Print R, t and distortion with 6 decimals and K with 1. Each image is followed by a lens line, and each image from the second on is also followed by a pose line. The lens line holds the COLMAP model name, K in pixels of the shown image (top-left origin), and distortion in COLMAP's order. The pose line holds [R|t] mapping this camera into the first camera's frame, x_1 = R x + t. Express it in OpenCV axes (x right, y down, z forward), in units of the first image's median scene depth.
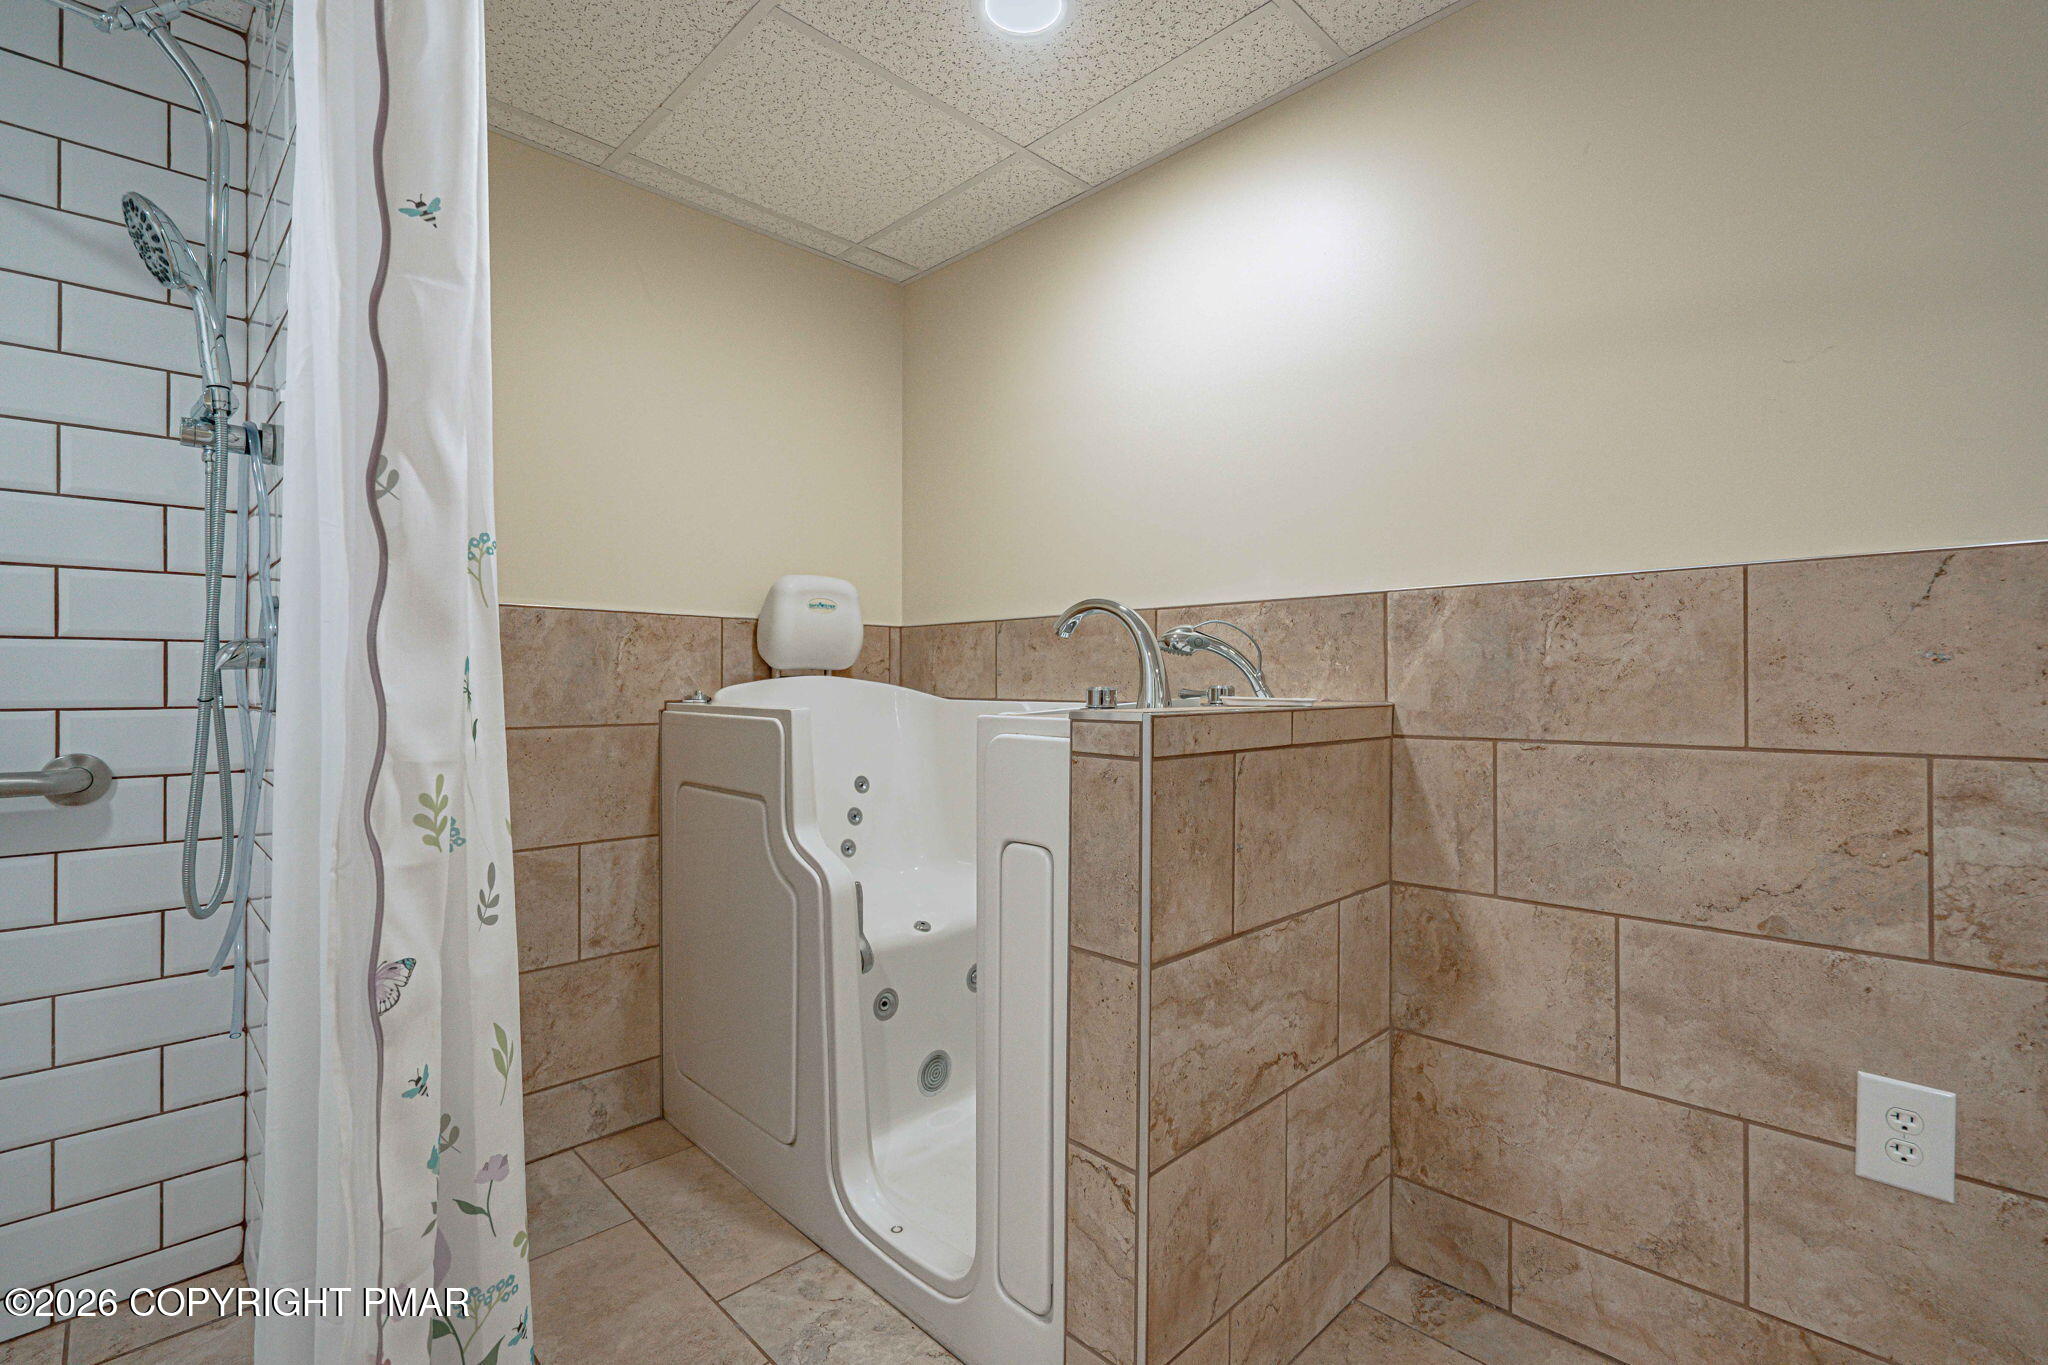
lens RADIAL K [[930.5, 0, 1008.7], [0, 930.5, 683.9], [0, 0, 1]] dist [0.000731, 0.000650]
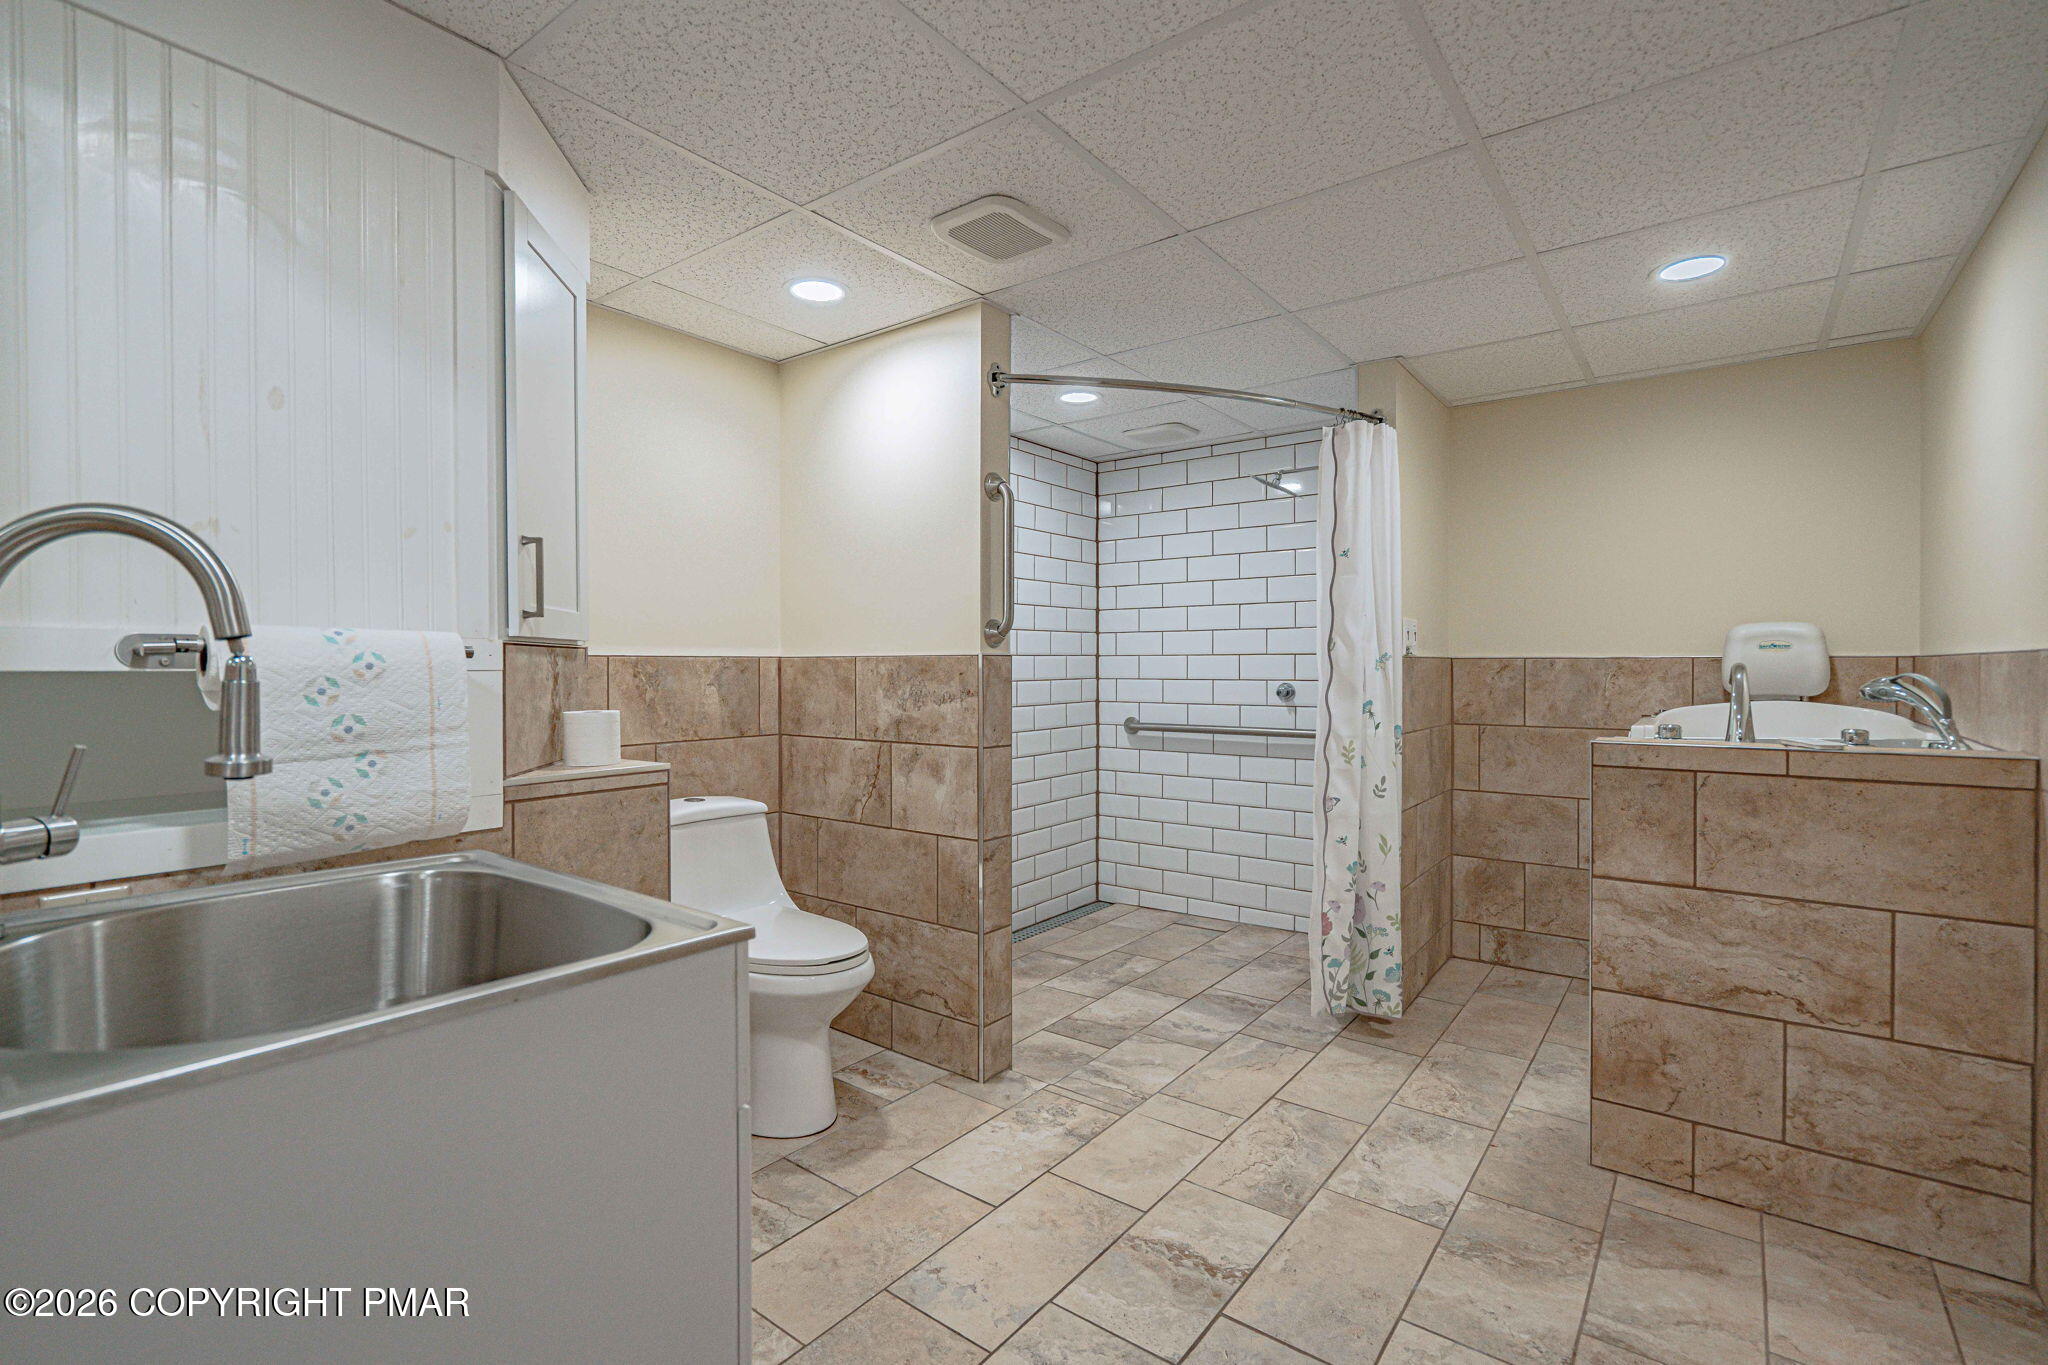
lens RADIAL K [[930.5, 0, 1008.7], [0, 930.5, 683.9], [0, 0, 1]] dist [0.000731, 0.000650]
pose [[0.139320, 0.020571, -0.990034, 1.557301], [0.002034, 0.999776, 0.021060, -0.105075], [0.990245, -0.004948, 0.139247, -0.355470]]
